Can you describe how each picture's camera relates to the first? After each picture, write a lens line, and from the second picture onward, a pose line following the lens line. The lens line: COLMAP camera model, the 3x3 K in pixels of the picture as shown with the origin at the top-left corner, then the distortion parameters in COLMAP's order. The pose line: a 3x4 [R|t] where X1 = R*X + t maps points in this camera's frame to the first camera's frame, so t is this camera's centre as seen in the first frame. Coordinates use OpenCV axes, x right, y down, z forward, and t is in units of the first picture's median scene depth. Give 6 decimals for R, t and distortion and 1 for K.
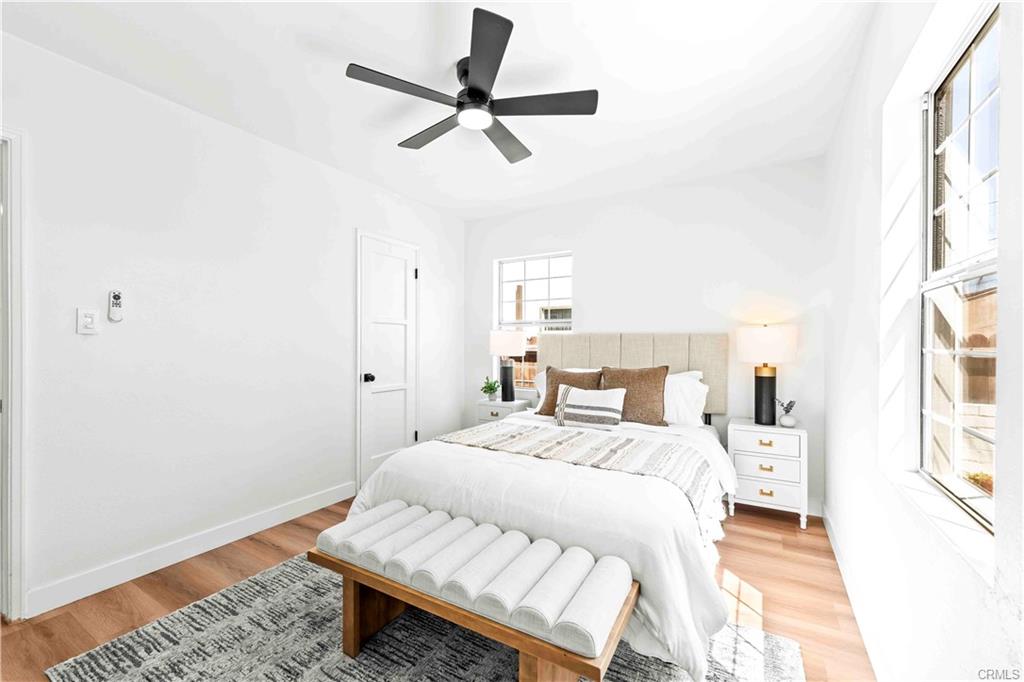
lens RADIAL K [[416.3, 0, 508.2], [0, 416.3, 342.3], [0, 0, 1]] dist [0.000043, -0.001320]
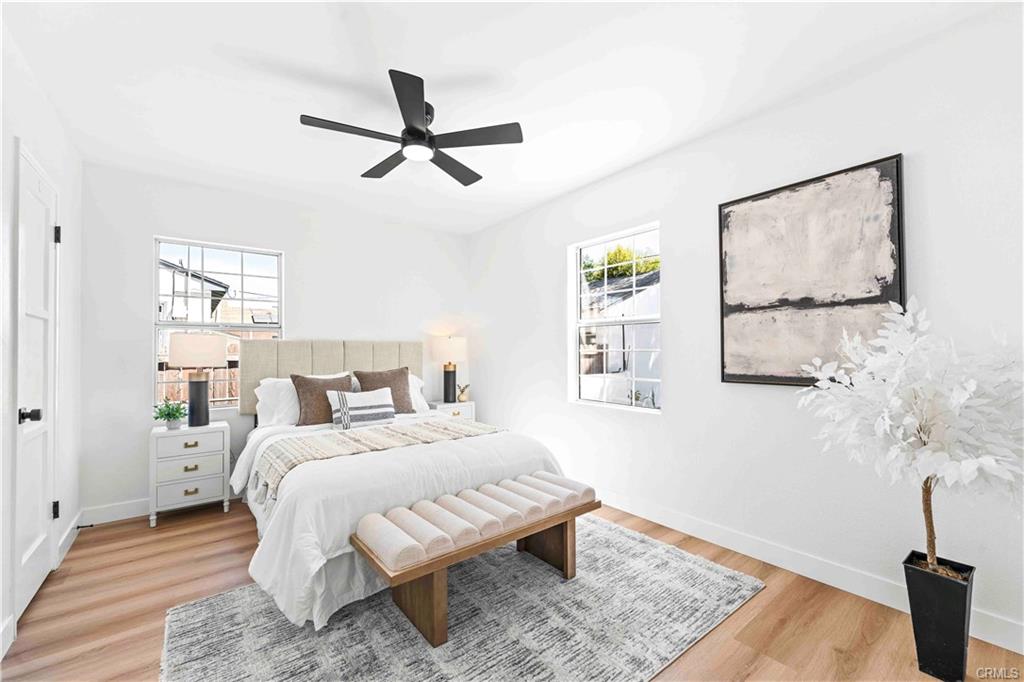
lens RADIAL K [[416.3, 0, 514.8], [0, 416.3, 342.3], [0, 0, 1]] dist [0.000043, -0.001320]
pose [[0.352322, 0.011966, 0.935802, -0.705868], [0.008659, 0.999834, -0.016045, 0.004717], [-0.935839, 0.013756, 0.352160, 0.240537]]
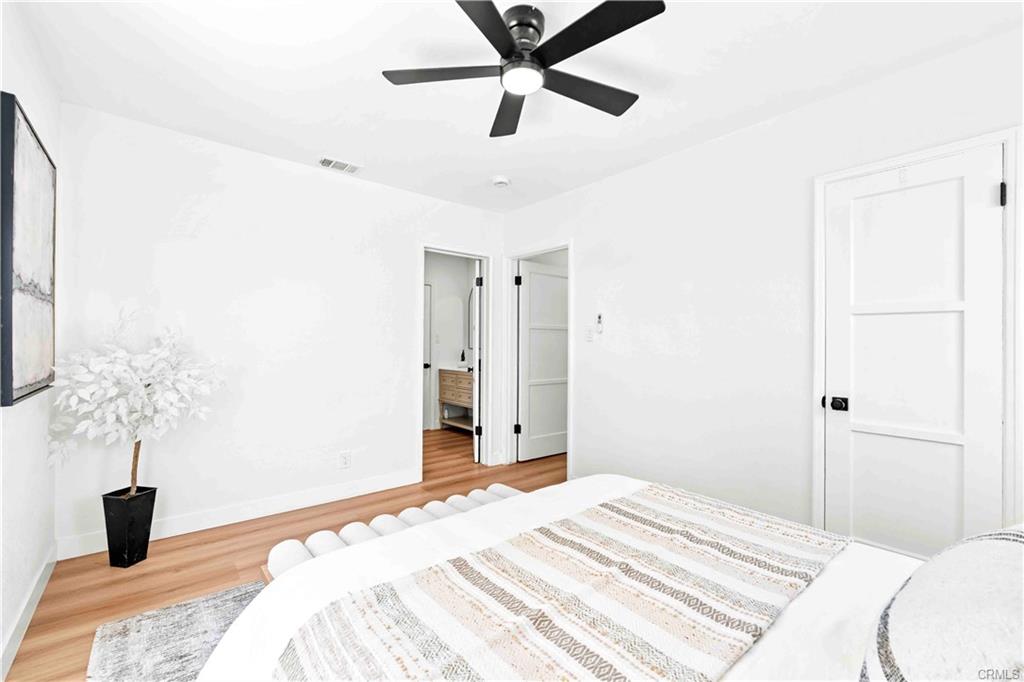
lens RADIAL K [[416.3, 0, 507.9], [0, 416.3, 342.0], [0, 0, 1]] dist [0.000043, -0.001320]
pose [[-0.315202, -0.014454, -0.948915, 0.477443], [-0.010755, 0.999874, -0.011657, 0.005528], [0.948964, 0.006531, -0.315317, 0.821022]]
